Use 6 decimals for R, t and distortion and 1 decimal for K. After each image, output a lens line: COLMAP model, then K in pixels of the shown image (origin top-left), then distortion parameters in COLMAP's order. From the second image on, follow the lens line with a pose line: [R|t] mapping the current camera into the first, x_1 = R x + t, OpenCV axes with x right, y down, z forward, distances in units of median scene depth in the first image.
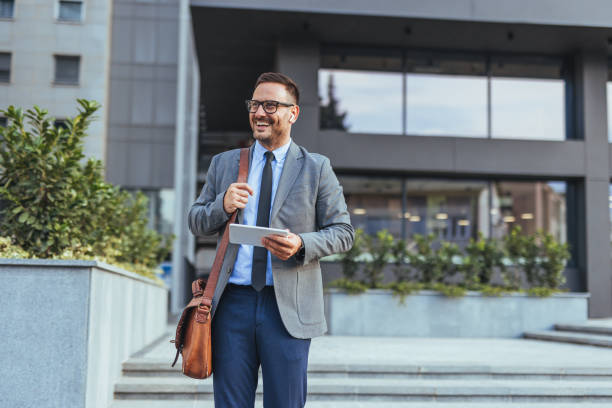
lens RADIAL K [[897.6, 0, 301.8], [0, 897.6, 203.8], [0, 0, 1]] dist [0.078362, 0.000000]
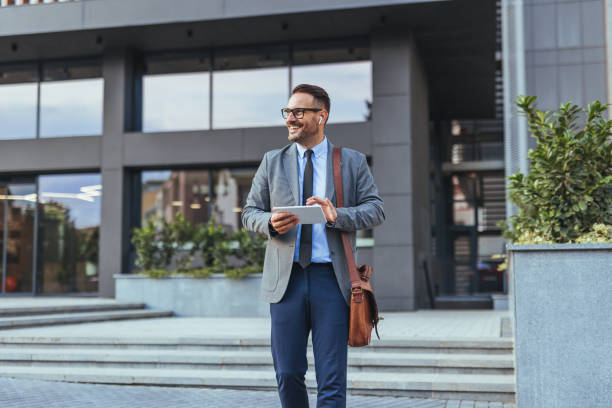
lens RADIAL K [[897.6, 0, 306.3], [0, 897.6, 204.3], [0, 0, 1]] dist [0.078362, 0.000000]
pose [[0.921504, -0.059203, -0.383830, 0.957541], [0.063226, 0.997997, -0.002140, 0.031973], [0.383188, -0.022296, 0.923401, 0.089745]]
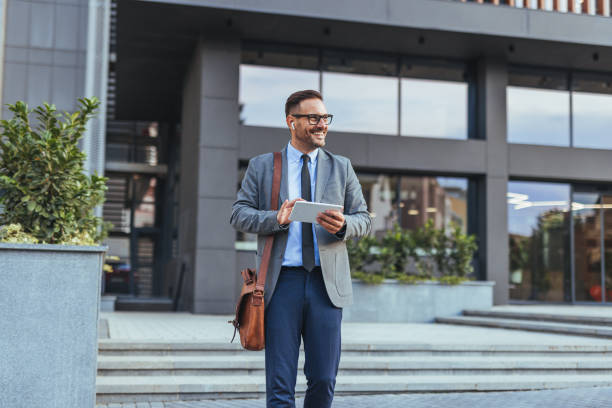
lens RADIAL K [[897.6, 0, 303.6], [0, 897.6, 206.4], [0, 0, 1]] dist [0.078362, 0.000000]
pose [[0.991406, 0.014582, 0.130009, -0.053201], [-0.016304, 0.999793, 0.012190, -0.001184], [-0.129804, -0.014205, 0.991438, -0.047152]]
